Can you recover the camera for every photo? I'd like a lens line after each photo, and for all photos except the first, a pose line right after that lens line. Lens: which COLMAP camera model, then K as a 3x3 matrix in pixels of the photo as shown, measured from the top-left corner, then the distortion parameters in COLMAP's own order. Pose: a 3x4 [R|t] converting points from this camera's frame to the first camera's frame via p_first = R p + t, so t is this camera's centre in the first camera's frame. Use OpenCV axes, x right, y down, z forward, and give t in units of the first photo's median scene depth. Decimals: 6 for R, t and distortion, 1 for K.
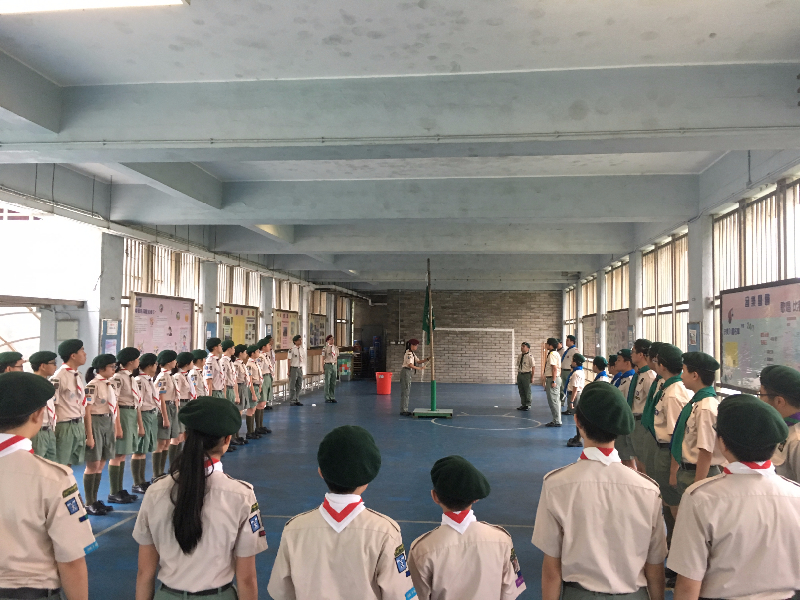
lens RADIAL K [[661.1, 0, 401.8], [0, 661.1, 295.9], [0, 0, 1]] dist [0.034868, -0.043452]
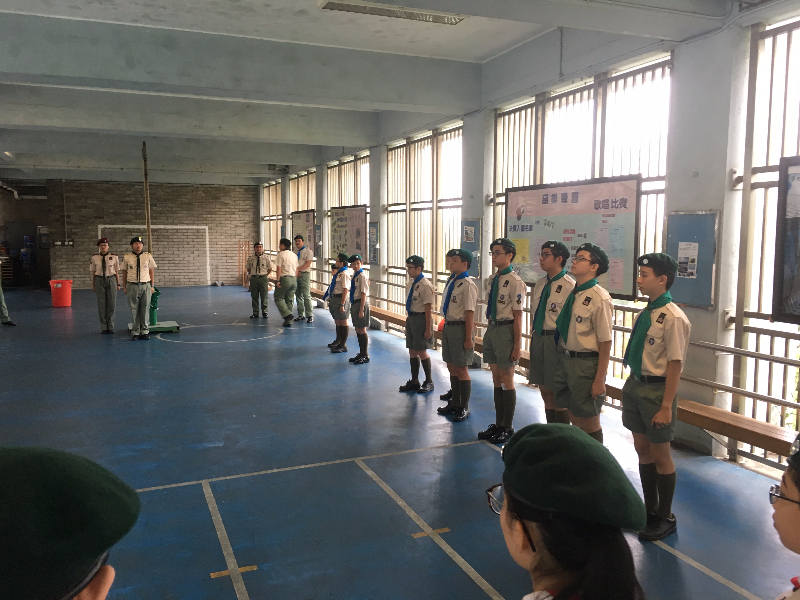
lens RADIAL K [[658.5, 0, 412.0], [0, 658.5, 297.8], [0, 0, 1]] dist [0.006160, -0.000801]
pose [[0.868463, -0.061964, 0.491866, -0.112254], [-0.017472, 0.987716, 0.155279, 0.003371], [-0.495446, -0.143448, 0.856712, 0.148975]]
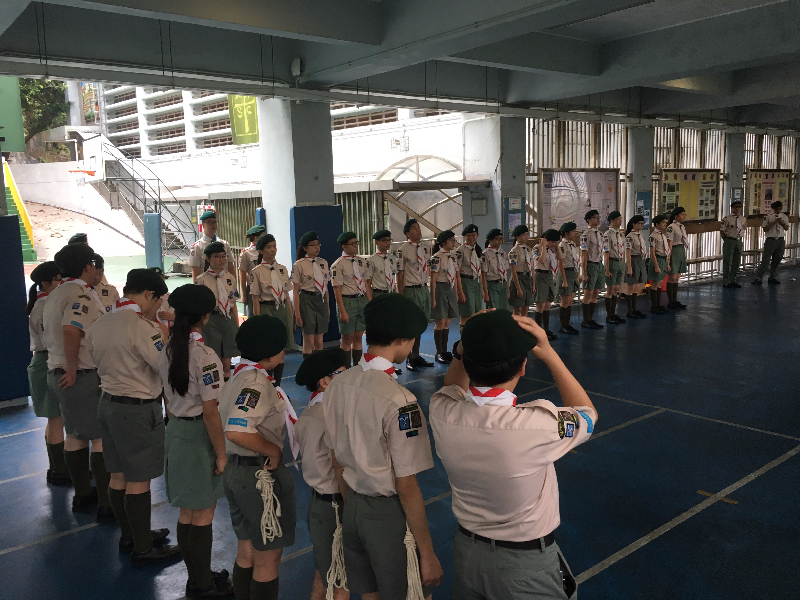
lens RADIAL K [[661.1, 0, 401.8], [0, 661.1, 295.9], [0, 0, 1]] dist [0.034868, -0.043452]
pose [[0.712444, 0.062577, -0.698934, 0.193754], [0.079939, 0.982295, 0.169431, -0.002859], [0.697161, -0.176582, 0.694827, 0.070575]]
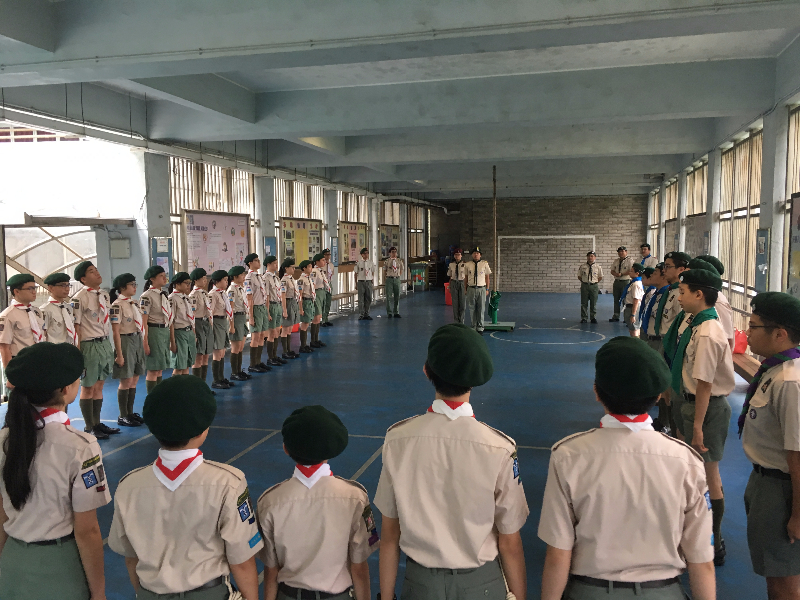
lens RADIAL K [[661.1, 0, 401.8], [0, 661.1, 295.9], [0, 0, 1]] dist [0.034868, -0.043452]
pose [[0.990479, -0.006890, -0.137488, 0.065876], [0.025875, 0.990263, 0.136782, -0.005191], [0.135207, -0.139038, 0.981013, 0.031206]]
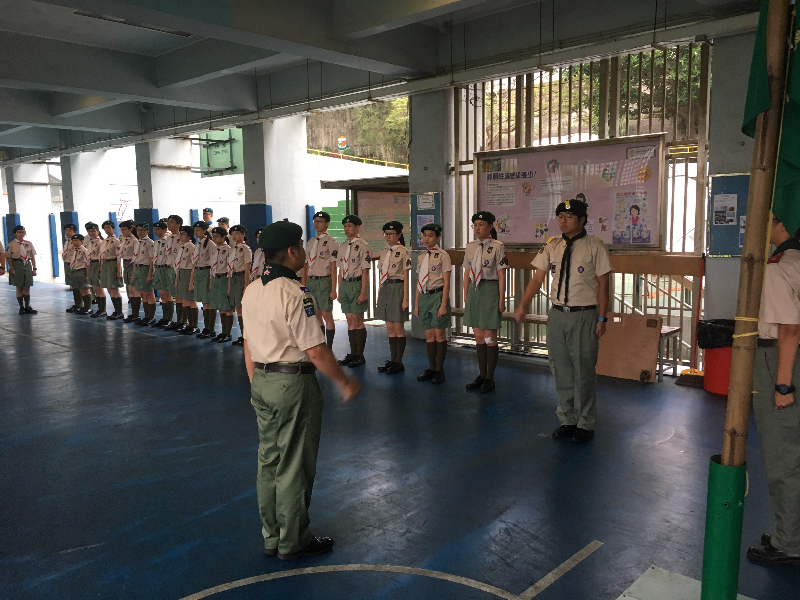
lens RADIAL K [[703.0, 0, 375.5], [0, 703.0, 301.8], [0, 0, 1]] dist [0.090368, -0.014625]
pose [[-0.610035, 0.124319, -0.782561, 0.337231], [0.076626, 0.992242, 0.097897, 0.077090], [0.788661, -0.000244, -0.614828, 1.427279]]
